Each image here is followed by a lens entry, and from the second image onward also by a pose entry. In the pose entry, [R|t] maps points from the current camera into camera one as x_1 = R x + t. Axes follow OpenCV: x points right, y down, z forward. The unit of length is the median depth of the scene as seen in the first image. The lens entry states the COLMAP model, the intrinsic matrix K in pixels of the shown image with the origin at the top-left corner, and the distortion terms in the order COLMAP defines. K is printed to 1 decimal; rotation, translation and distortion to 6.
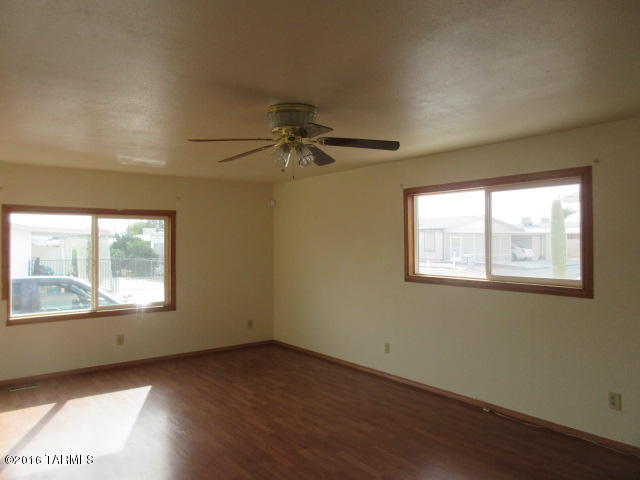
lens RADIAL K [[475.5, 0, 324.5], [0, 475.5, 240.7], [0, 0, 1]] dist [-0.006960, 0.003168]
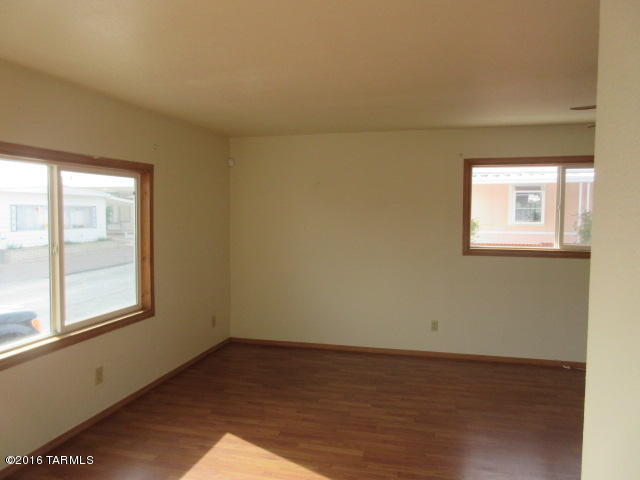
lens RADIAL K [[475.5, 0, 319.6], [0, 475.5, 241.6], [0, 0, 1]] dist [-0.006960, 0.003168]
pose [[0.790566, -0.032904, 0.611492, -0.658905], [-0.006224, 0.998072, 0.061753, 0.000247], [-0.612345, -0.052626, 0.788837, 0.420826]]
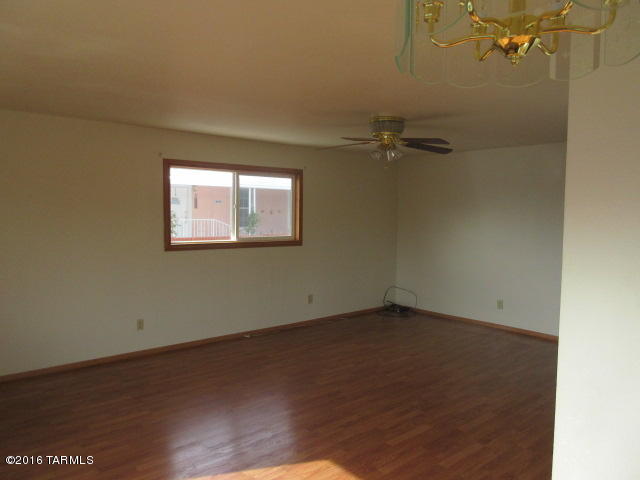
lens RADIAL K [[475.5, 0, 322.4], [0, 475.5, 243.5], [0, 0, 1]] dist [-0.006960, 0.003168]
pose [[-0.053984, -0.061912, 0.996621, -0.859475], [-0.012081, 0.998043, 0.061346, 0.003361], [-0.998469, -0.008729, -0.054626, 0.729204]]
